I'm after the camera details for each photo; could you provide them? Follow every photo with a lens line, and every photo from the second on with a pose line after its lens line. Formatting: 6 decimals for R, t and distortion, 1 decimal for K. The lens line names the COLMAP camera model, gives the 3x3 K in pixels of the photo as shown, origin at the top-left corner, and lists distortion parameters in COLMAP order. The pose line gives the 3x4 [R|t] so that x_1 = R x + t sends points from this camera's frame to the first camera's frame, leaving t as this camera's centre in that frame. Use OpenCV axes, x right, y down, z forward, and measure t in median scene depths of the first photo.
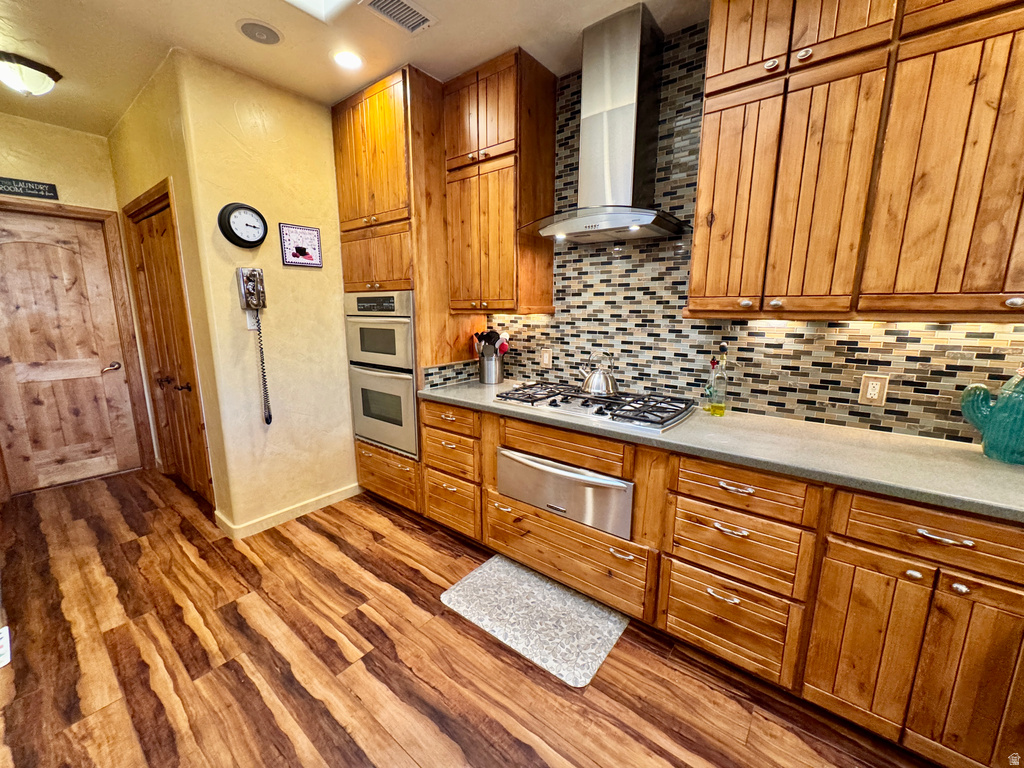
lens RADIAL K [[407.7, 0, 509.4], [0, 407.7, 379.7], [0, 0, 1]] dist [-0.002730, 0.000111]
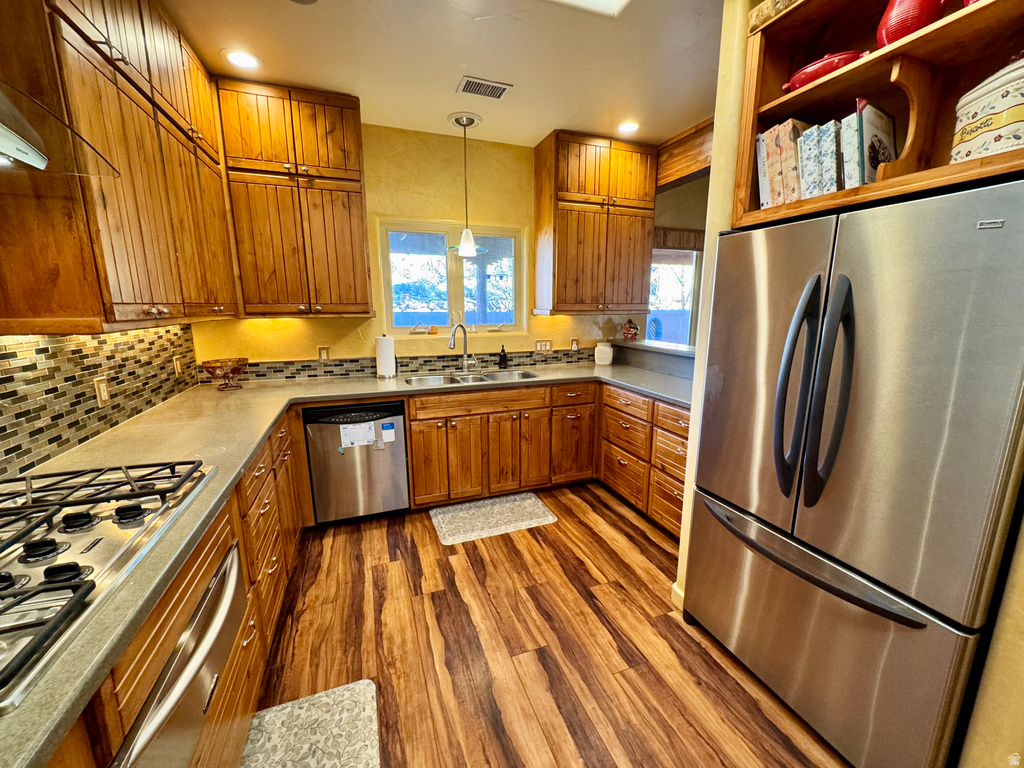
lens RADIAL K [[407.7, 0, 512.3], [0, 407.7, 383.7], [0, 0, 1]] dist [-0.002730, 0.000111]
pose [[-0.848629, -0.095254, 0.520342, -0.536639], [0.103306, 0.934872, 0.339621, -0.236197], [-0.518804, 0.341967, -0.783519, 1.232954]]
